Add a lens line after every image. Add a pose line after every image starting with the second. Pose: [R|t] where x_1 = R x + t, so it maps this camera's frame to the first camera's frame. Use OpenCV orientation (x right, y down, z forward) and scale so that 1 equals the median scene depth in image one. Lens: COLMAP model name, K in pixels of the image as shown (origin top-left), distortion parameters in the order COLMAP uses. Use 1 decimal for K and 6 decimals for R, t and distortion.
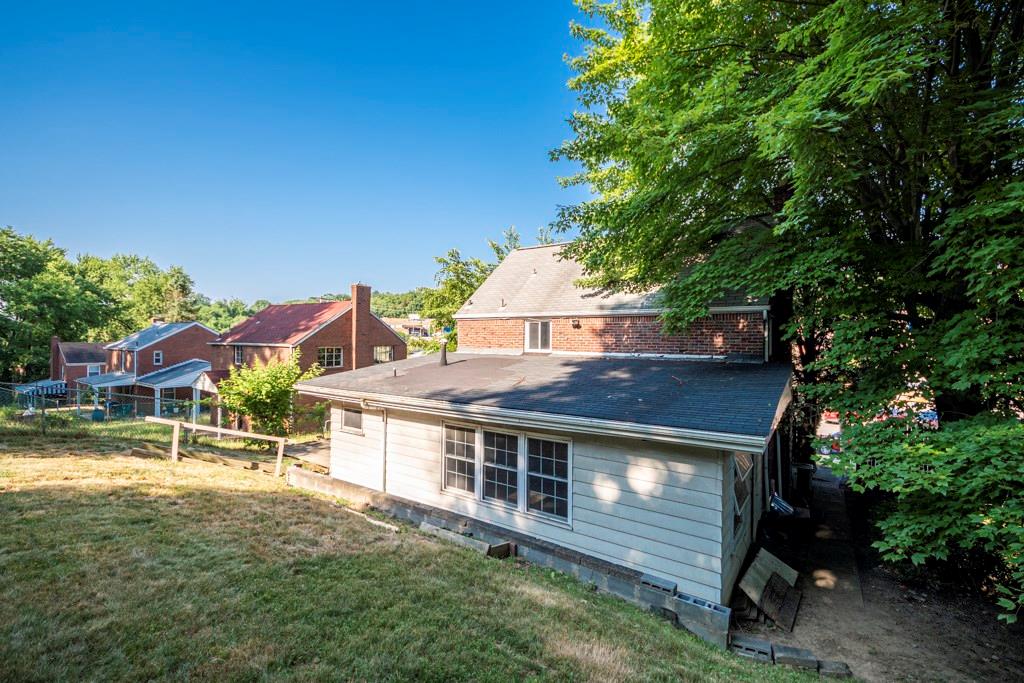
lens RADIAL K [[445.1, 0, 510.9], [0, 445.1, 339.9], [0, 0, 1]] dist [0.002915, -0.000012]
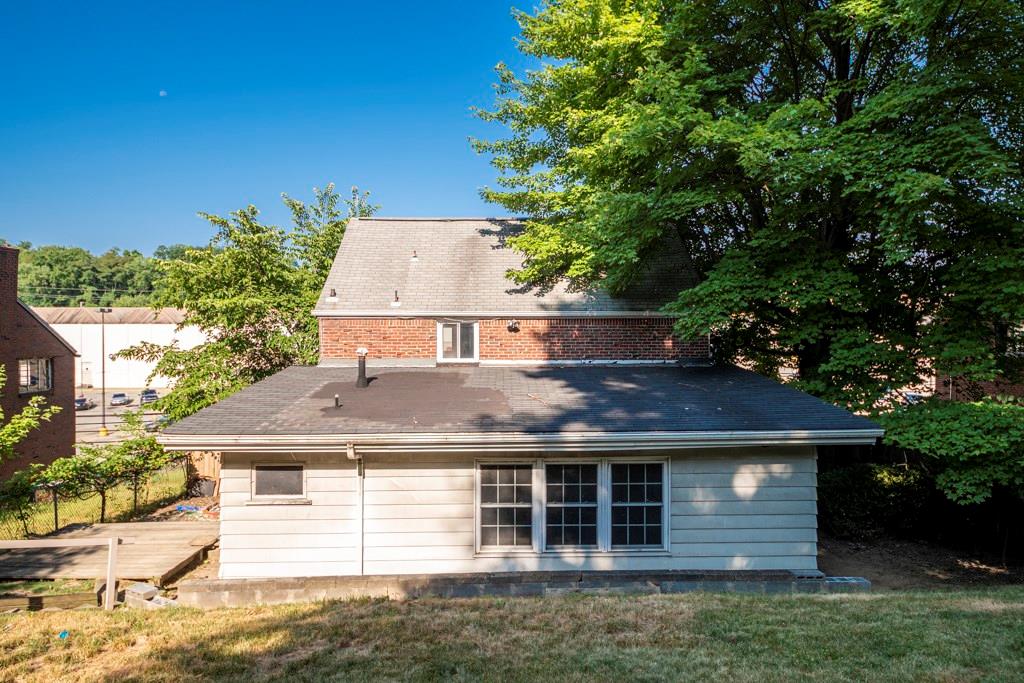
lens RADIAL K [[597.5, 0, 511.4], [0, 597.5, 341.8], [0, 0, 1]] dist [-0.001996, -0.000203]
pose [[0.808457, -0.015711, 0.588345, -0.706087], [0.009910, 0.999865, 0.013082, -0.030855], [-0.588472, -0.004746, 0.808504, 0.157368]]
